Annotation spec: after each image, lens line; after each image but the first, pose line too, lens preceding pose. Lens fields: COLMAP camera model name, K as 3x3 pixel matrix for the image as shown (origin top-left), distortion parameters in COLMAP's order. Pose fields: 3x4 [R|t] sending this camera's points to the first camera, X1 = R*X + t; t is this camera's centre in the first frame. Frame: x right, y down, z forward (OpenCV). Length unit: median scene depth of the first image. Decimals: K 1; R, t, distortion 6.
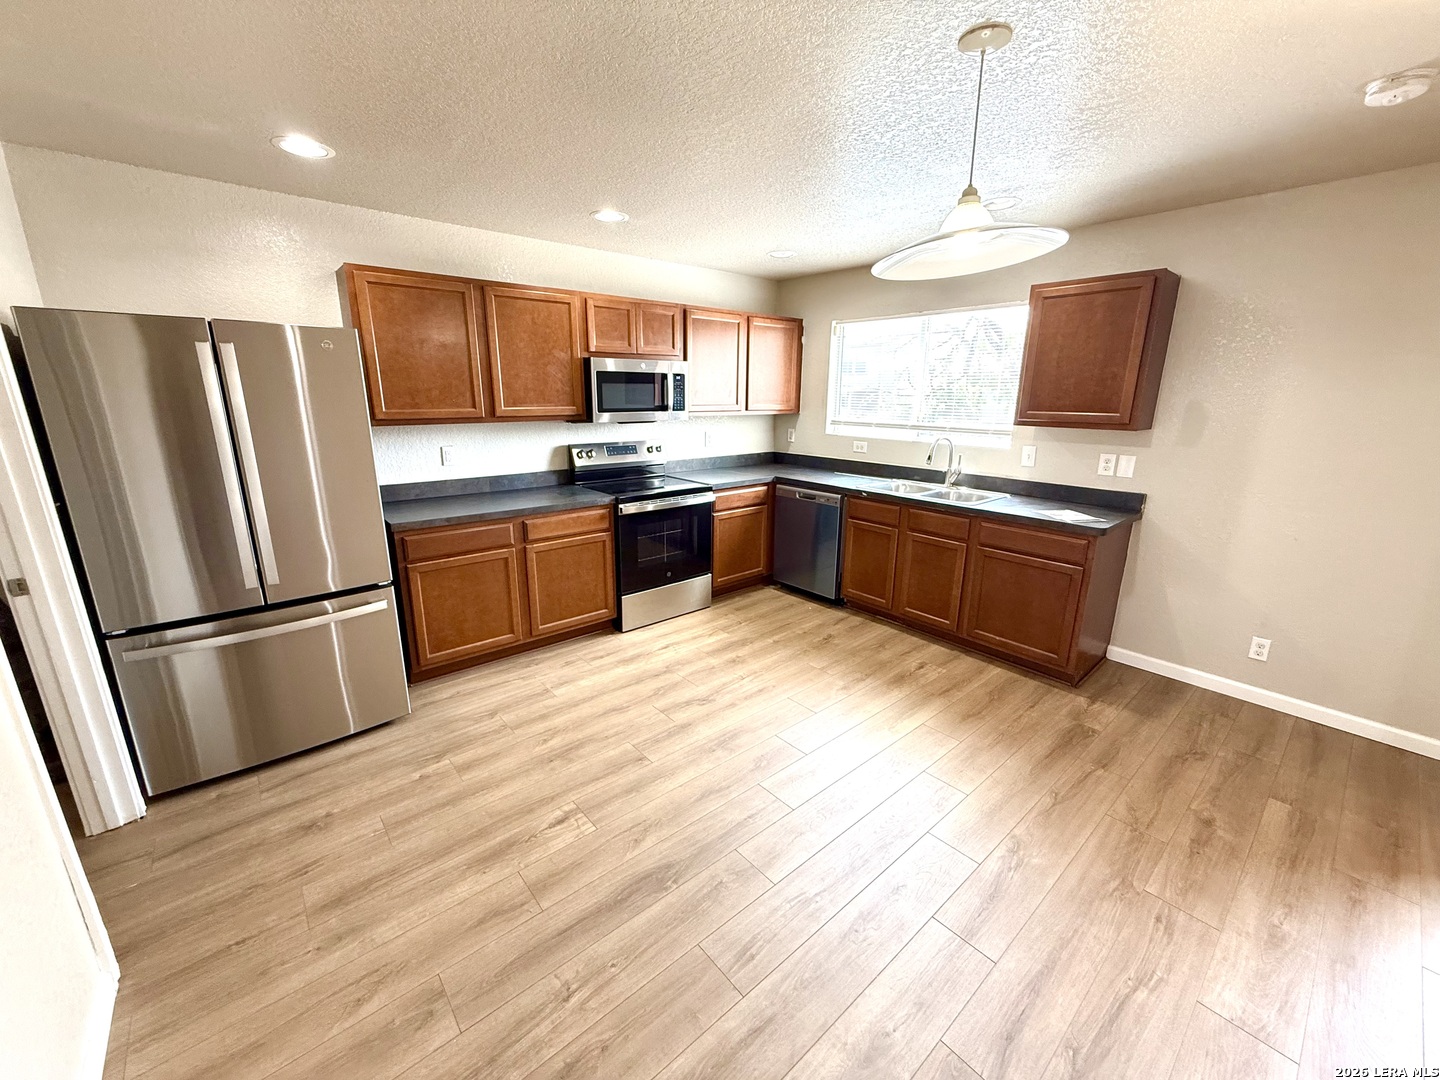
lens RADIAL K [[573.6, 0, 715.9], [0, 573.6, 539.6], [0, 0, 1]] dist [-0.001169, 0.000009]
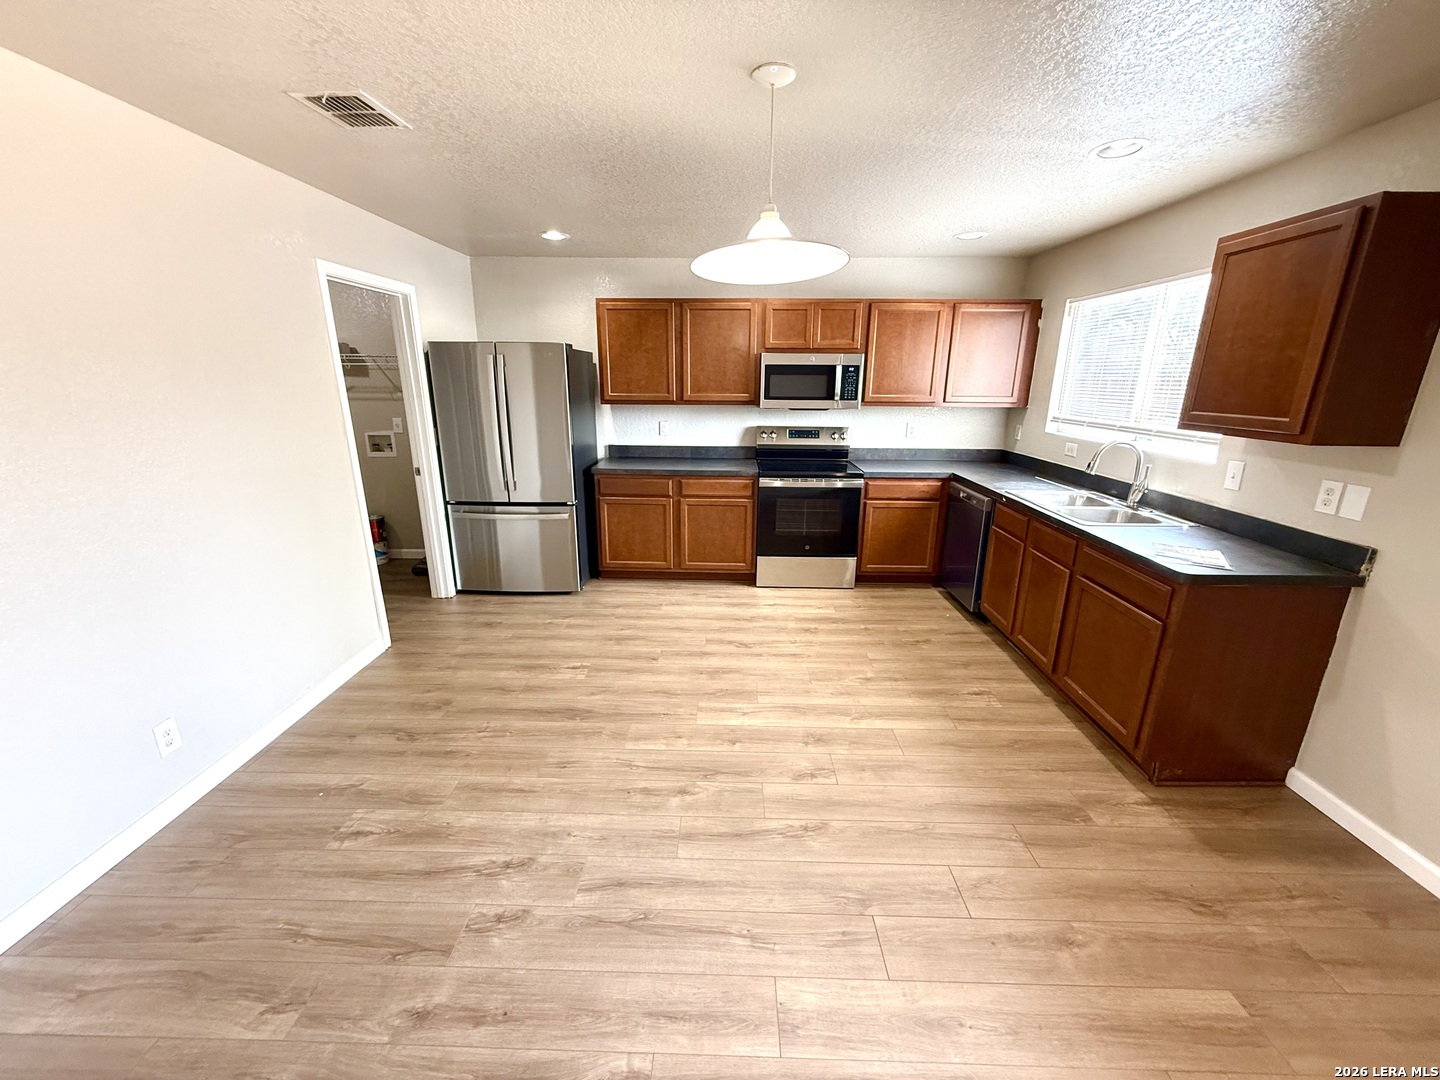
lens RADIAL K [[573.6, 0, 718.4], [0, 573.6, 540.4], [0, 0, 1]] dist [-0.001169, 0.000009]
pose [[0.745717, 0.181812, -0.640977, 0.609976], [-0.169390, 0.982172, 0.081522, -0.017304], [0.644371, 0.047782, 0.763219, 0.050103]]
